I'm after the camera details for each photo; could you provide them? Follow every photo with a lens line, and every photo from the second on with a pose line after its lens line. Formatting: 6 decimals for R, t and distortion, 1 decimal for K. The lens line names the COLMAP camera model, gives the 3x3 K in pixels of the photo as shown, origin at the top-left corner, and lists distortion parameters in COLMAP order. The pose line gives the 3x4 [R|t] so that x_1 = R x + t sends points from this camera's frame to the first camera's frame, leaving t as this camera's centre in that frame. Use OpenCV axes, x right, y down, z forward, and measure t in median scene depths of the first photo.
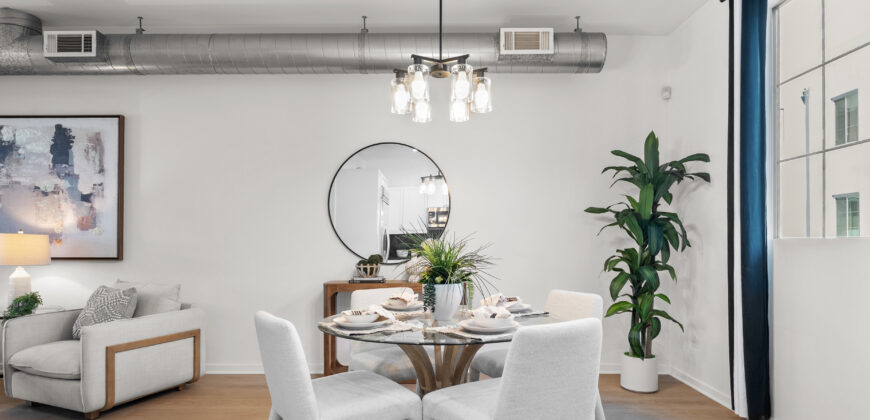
lens RADIAL K [[484.3, 0, 435.4], [0, 484.3, 245.9], [0, 0, 1]] dist [0.001311, 0.000869]
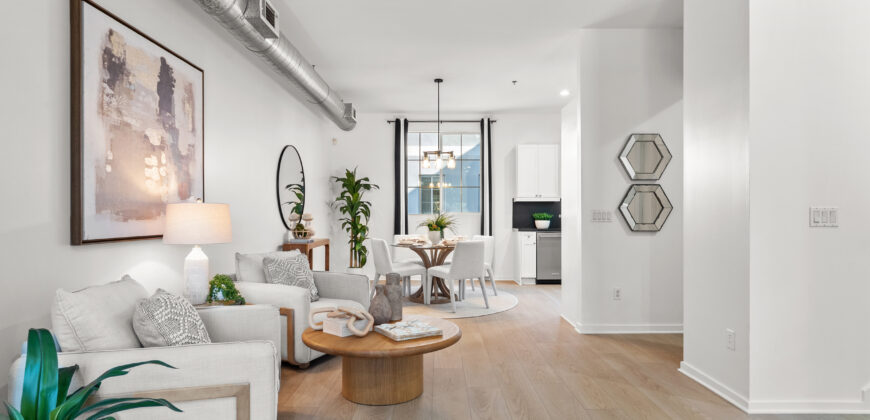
lens RADIAL K [[476.0, 0, 432.8], [0, 476.0, 215.0], [0, 0, 1]] dist [-0.000571, -0.000046]
pose [[0.002855, 0.001586, 0.999995, -1.516280], [-0.004774, 0.999987, -0.001572, -0.007329], [-0.999985, -0.004769, 0.002862, 0.579199]]
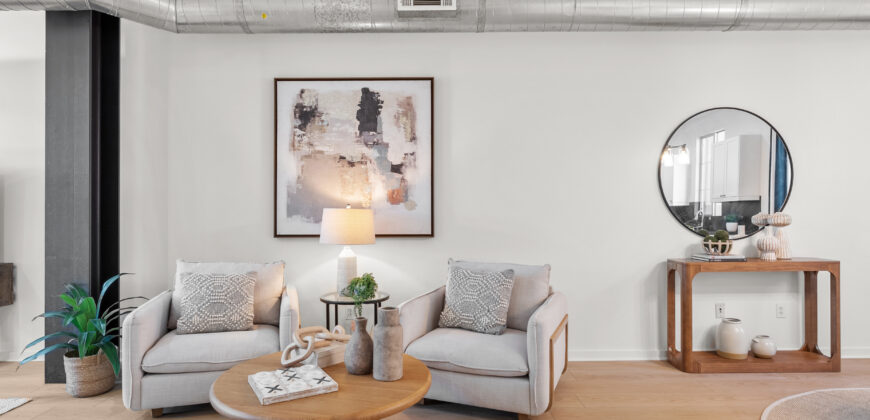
lens RADIAL K [[476.0, 0, 432.8], [0, 476.0, 215.0], [0, 0, 1]] dist [-0.000571, -0.000046]
pose [[0.999966, -0.003241, 0.007547, -0.659147], [0.003248, 0.999994, -0.000886, -0.011107], [-0.007544, 0.000910, 0.999971, 0.107223]]
